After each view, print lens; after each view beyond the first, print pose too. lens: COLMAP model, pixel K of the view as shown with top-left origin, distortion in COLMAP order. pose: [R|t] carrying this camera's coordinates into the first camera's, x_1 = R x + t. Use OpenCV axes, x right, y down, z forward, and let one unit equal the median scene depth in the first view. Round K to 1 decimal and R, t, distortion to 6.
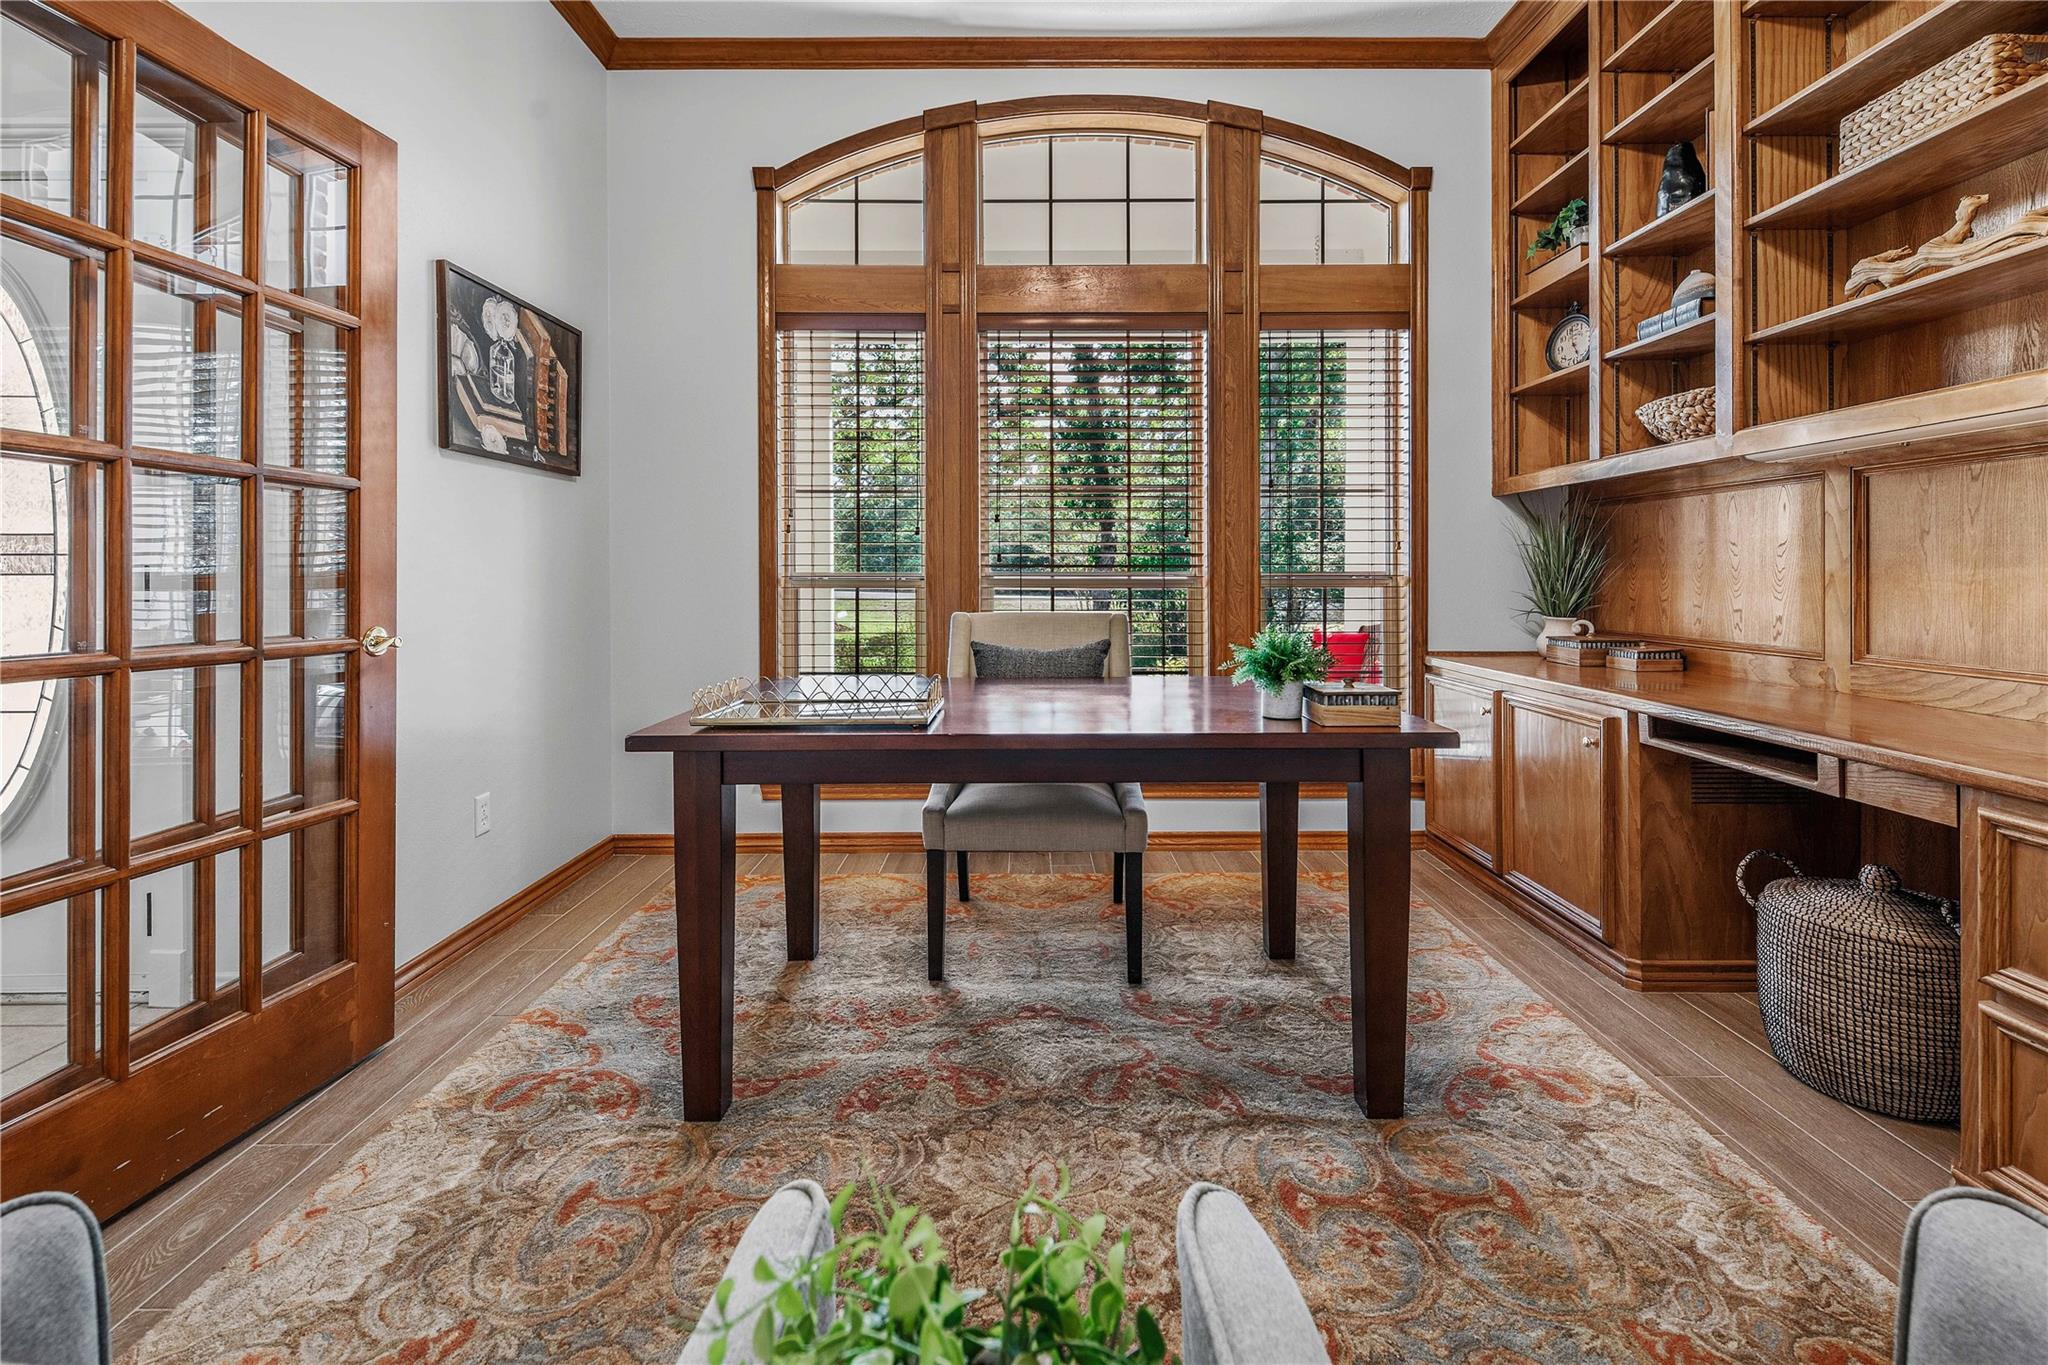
lens RADIAL K [[931.7, 0, 1020.1], [0, 931.7, 565.2], [0, 0, 1]] dist [0.010239, -0.005923]
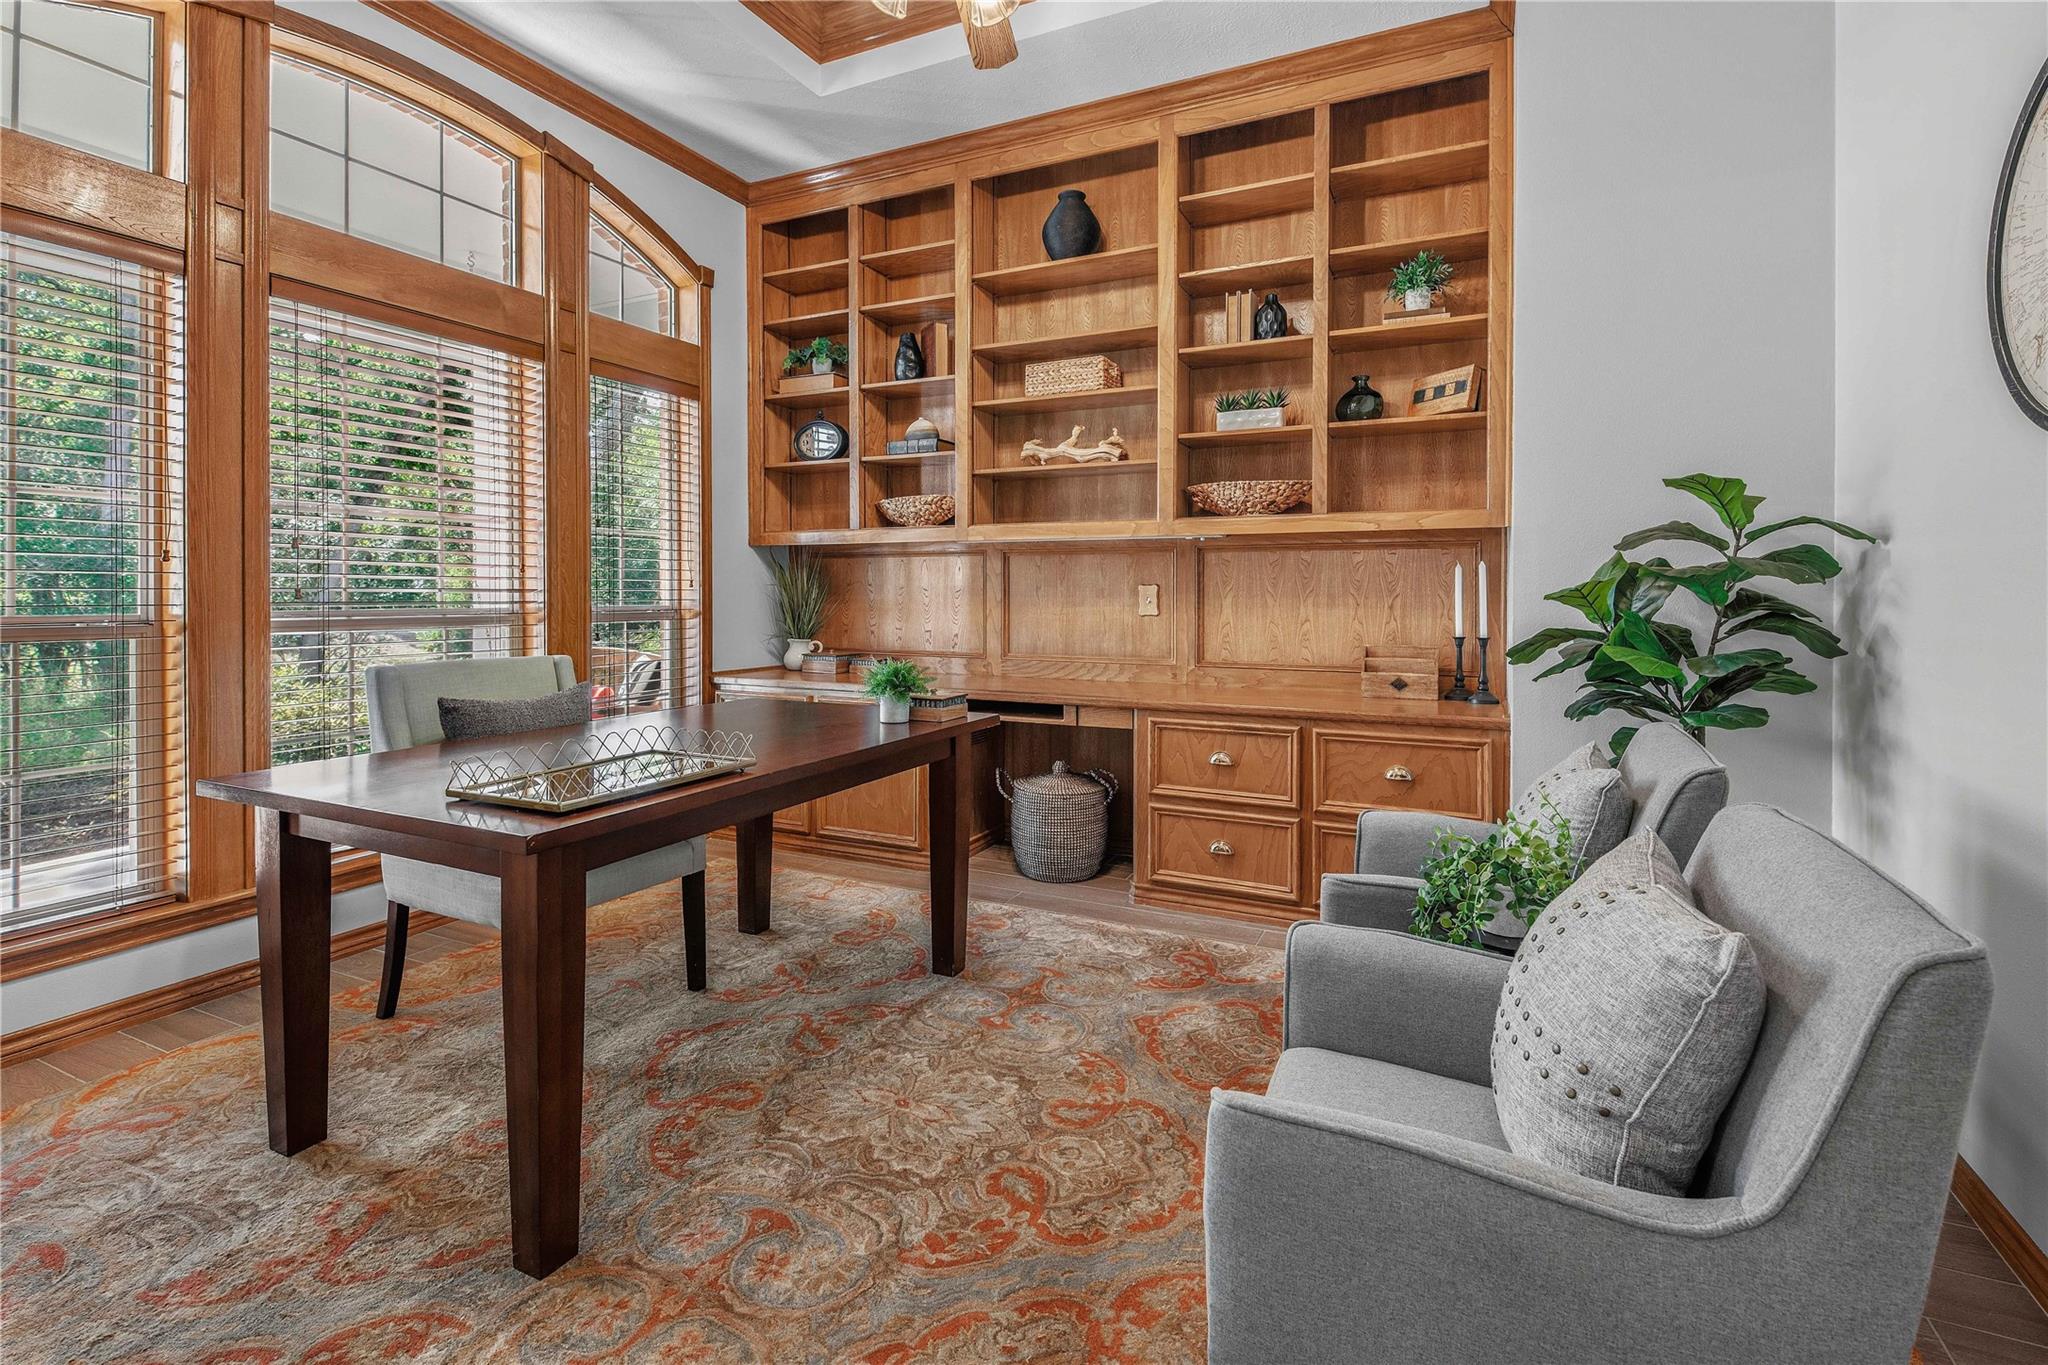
lens RADIAL K [[931.7, 0, 1020.1], [0, 931.7, 565.2], [0, 0, 1]] dist [0.010239, -0.005923]
pose [[0.436705, 0.028148, 0.899164, -0.714159], [-0.014966, 0.999599, -0.024024, -0.033416], [-0.899480, -0.002965, 0.436952, 0.175952]]
